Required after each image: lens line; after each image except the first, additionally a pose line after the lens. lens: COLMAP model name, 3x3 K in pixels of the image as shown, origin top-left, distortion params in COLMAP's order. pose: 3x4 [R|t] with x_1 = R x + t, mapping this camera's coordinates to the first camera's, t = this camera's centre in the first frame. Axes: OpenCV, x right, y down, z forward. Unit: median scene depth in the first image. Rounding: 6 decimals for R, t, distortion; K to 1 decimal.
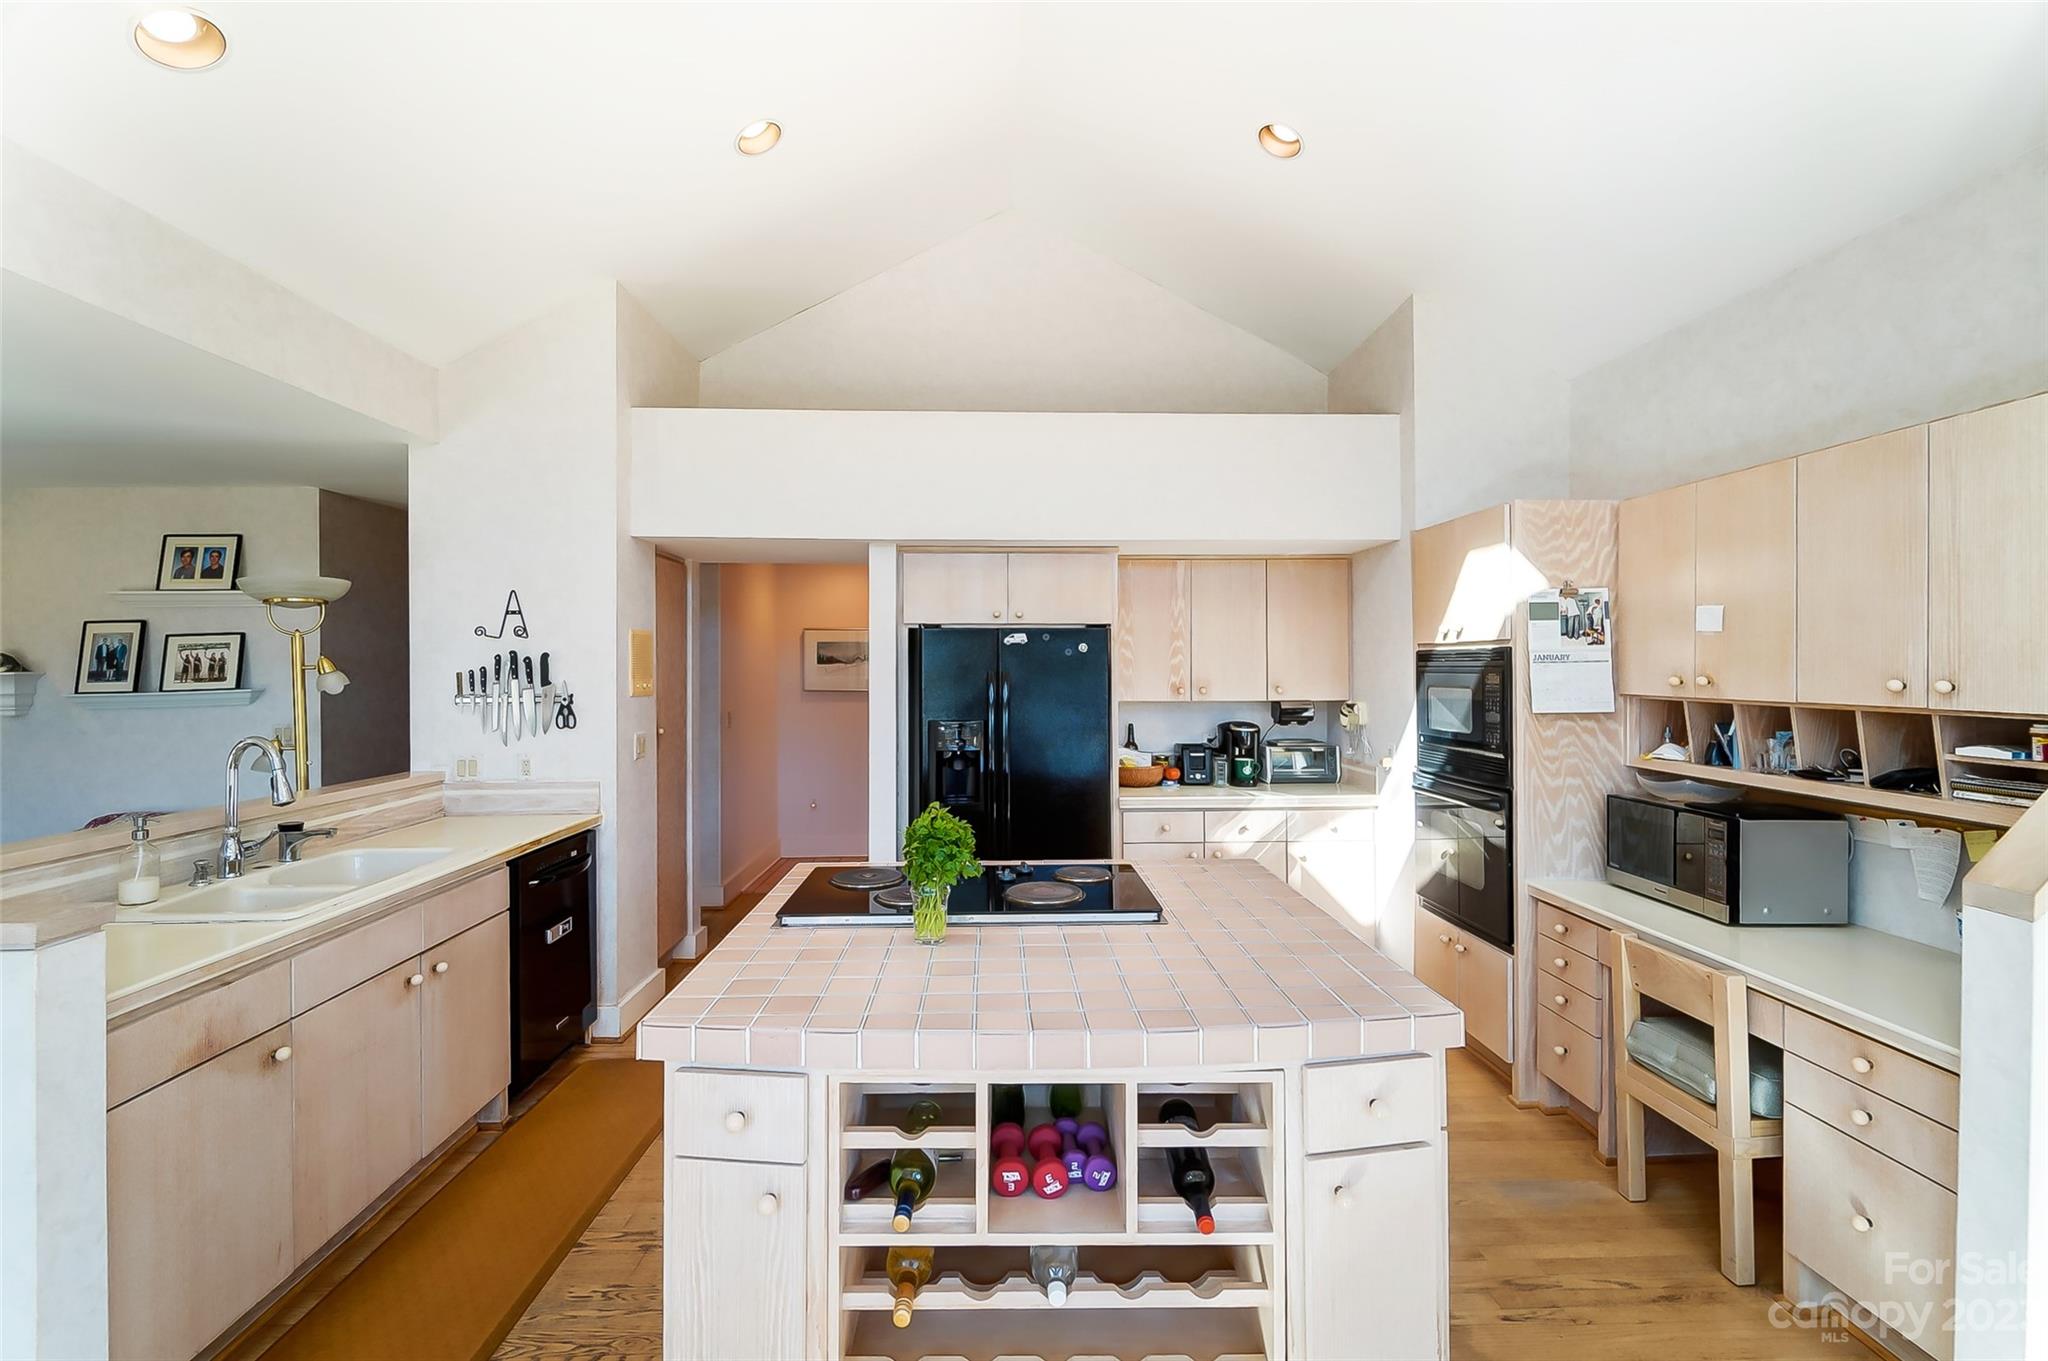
lens RADIAL K [[927.6, 0, 1022.0], [0, 927.6, 669.1], [0, 0, 1]] dist [-0.003500, -0.000012]
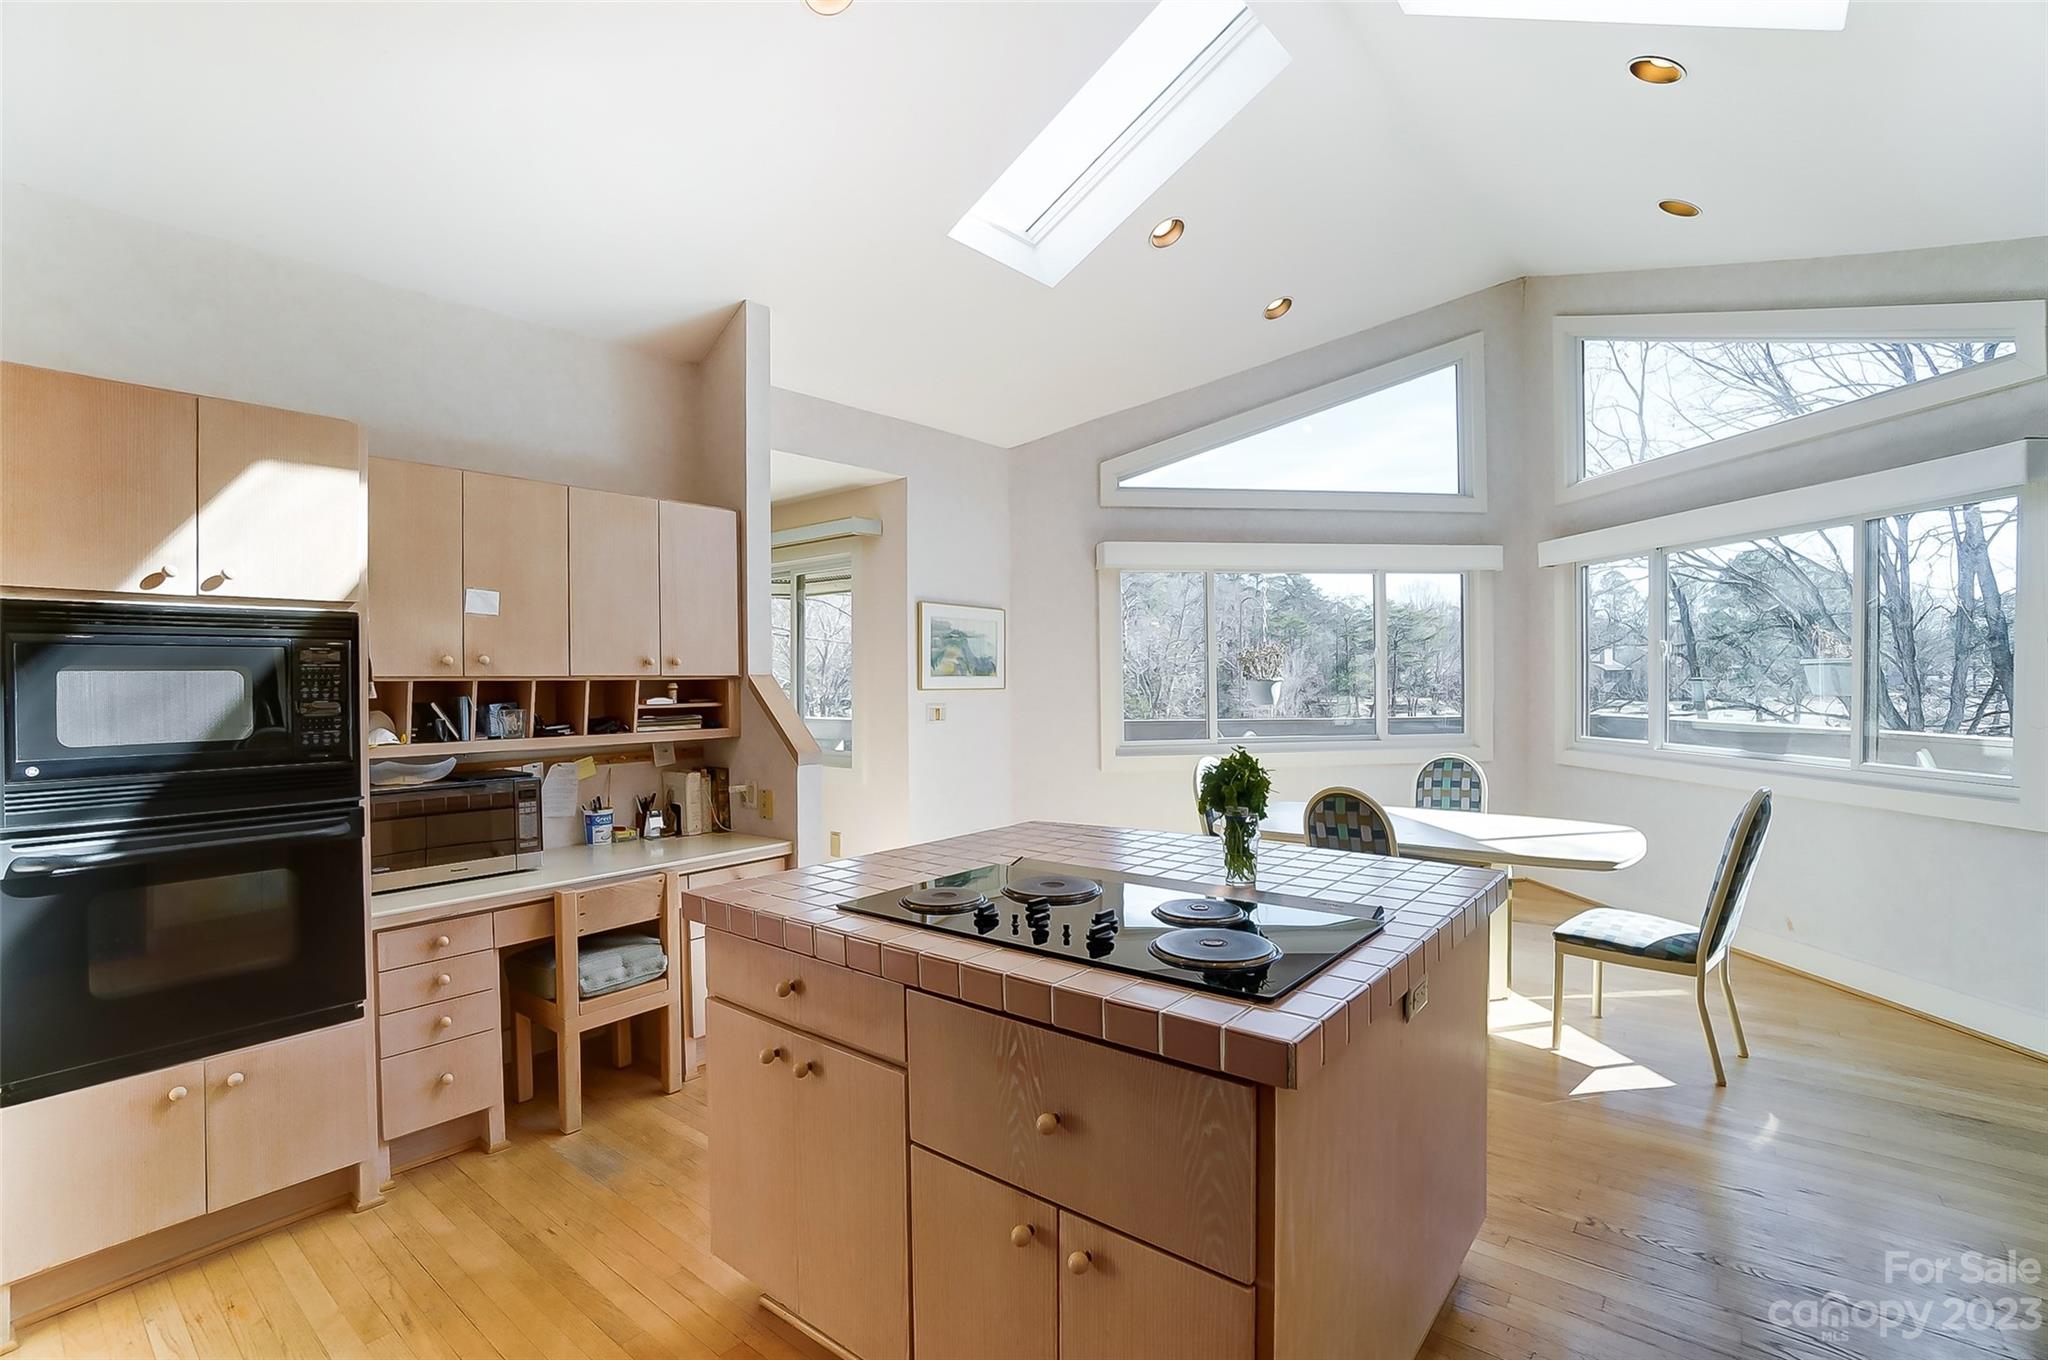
lens RADIAL K [[927.6, 0, 1025.5], [0, 927.6, 682.8], [0, 0, 1]] dist [-0.003500, -0.000012]
pose [[-0.741812, 0.000549, 0.670607, -0.383384], [0.009141, 0.999915, 0.009293, 0.031274], [-0.670545, 0.013024, -0.741754, 1.181057]]
